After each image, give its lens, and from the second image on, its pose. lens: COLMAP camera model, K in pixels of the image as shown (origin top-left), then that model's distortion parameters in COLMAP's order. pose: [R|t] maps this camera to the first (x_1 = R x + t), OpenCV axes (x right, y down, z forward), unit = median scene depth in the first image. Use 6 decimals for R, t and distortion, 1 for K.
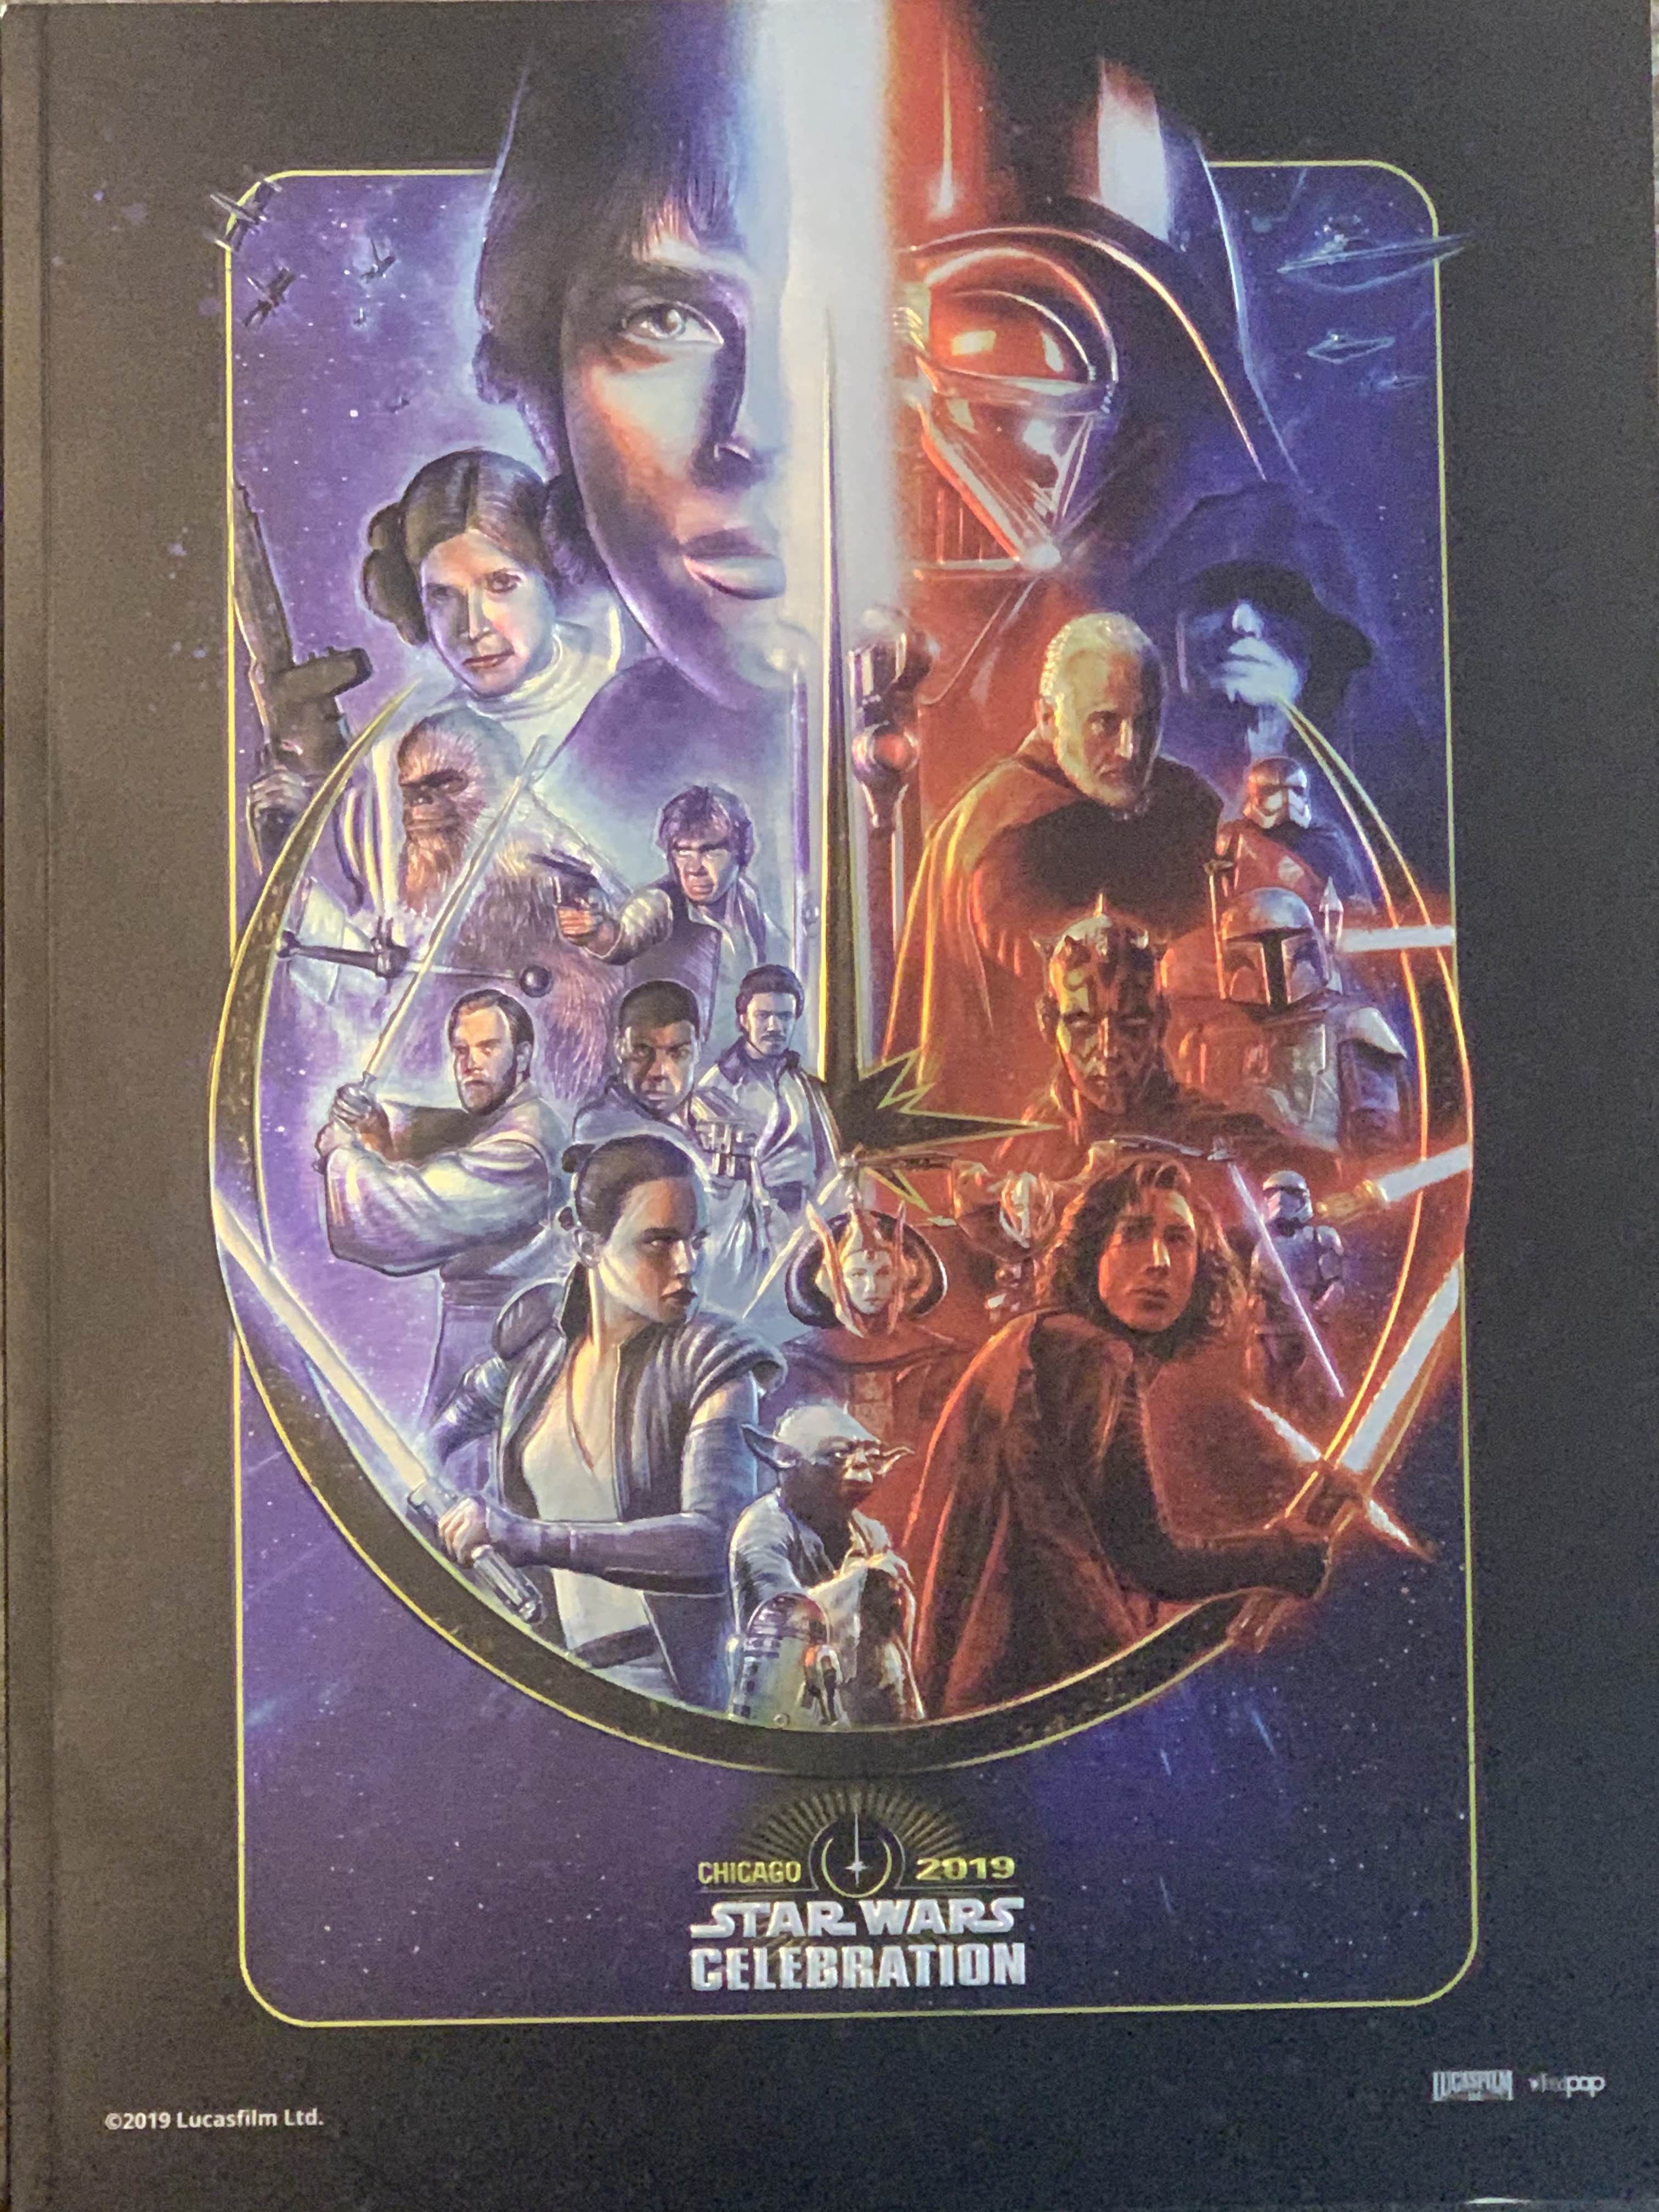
lens RADIAL K [[6346.0, 0, 829.5], [0, 6346.0, 1106.0], [0, 0, 1]] dist [-0.122407, -0.477232]
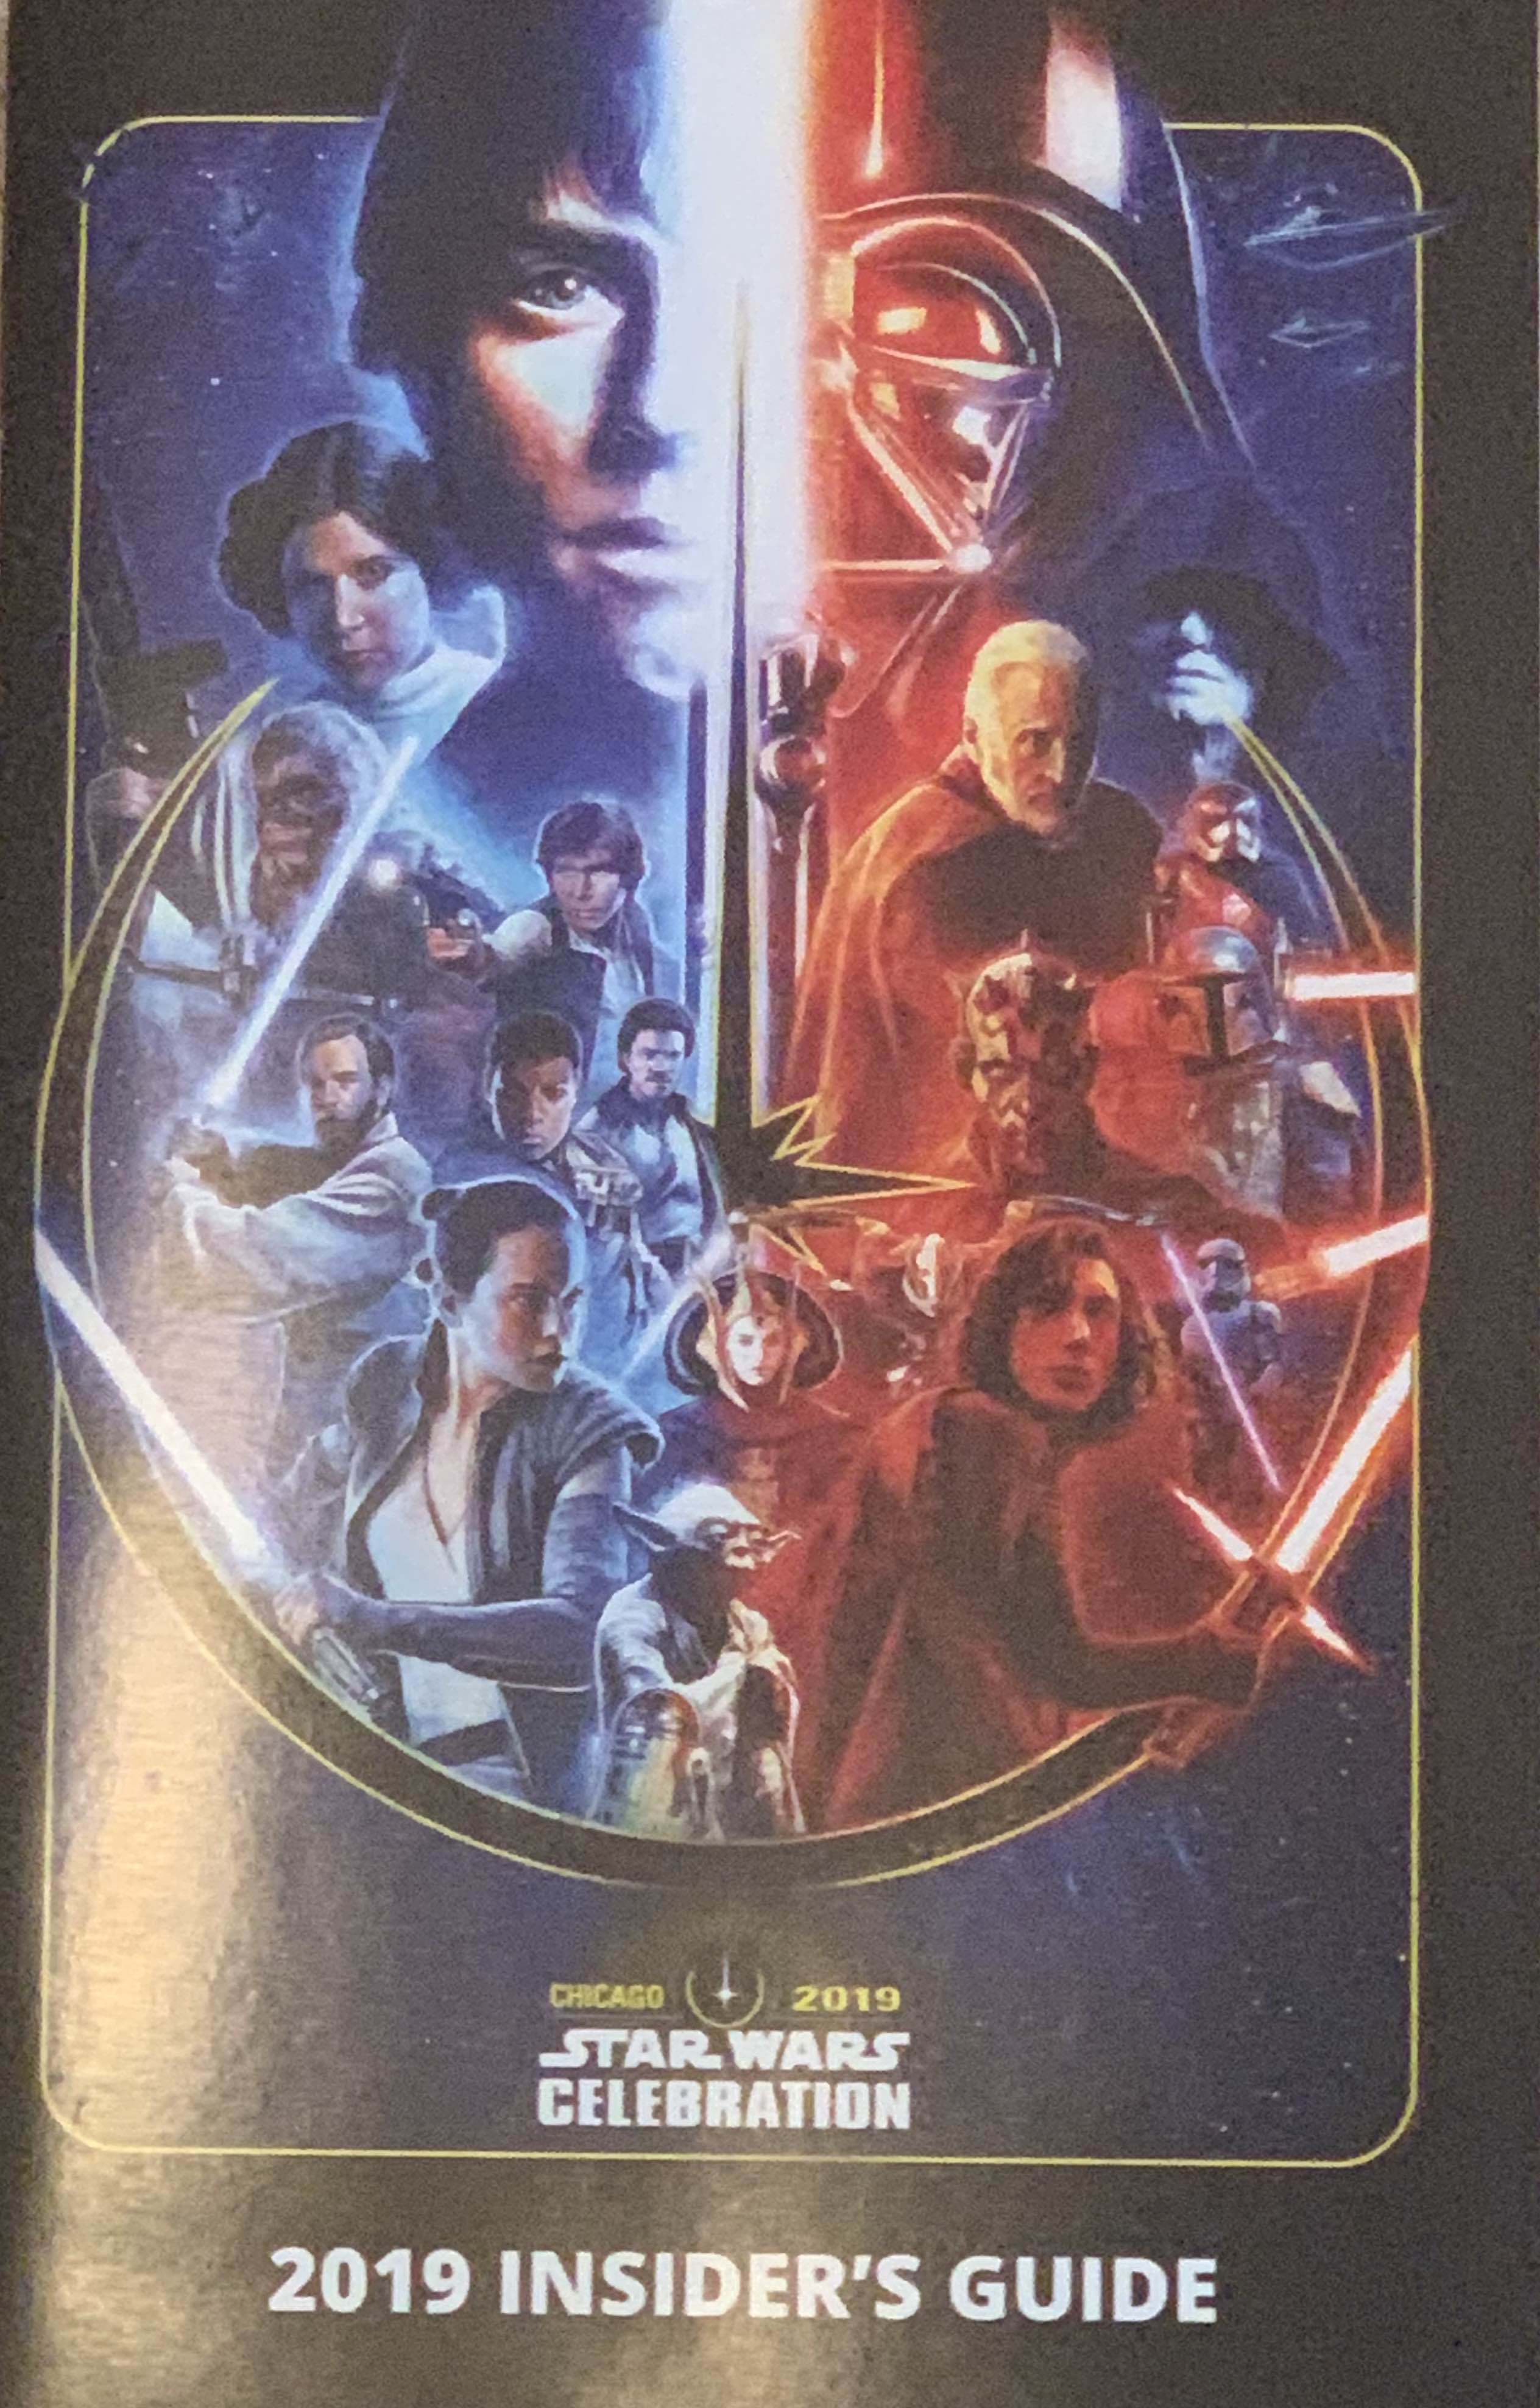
lens RADIAL K [[8314.8, 0, 770.0], [0, 8314.8, 1204.0], [0, 0, 1]] dist [-0.009914, -0.944470]
pose [[0.999581, 0.028768, 0.003303, 0.003555], [-0.028846, 0.999219, 0.027001, -0.025215], [-0.002524, -0.027085, 0.999630, -0.186372]]
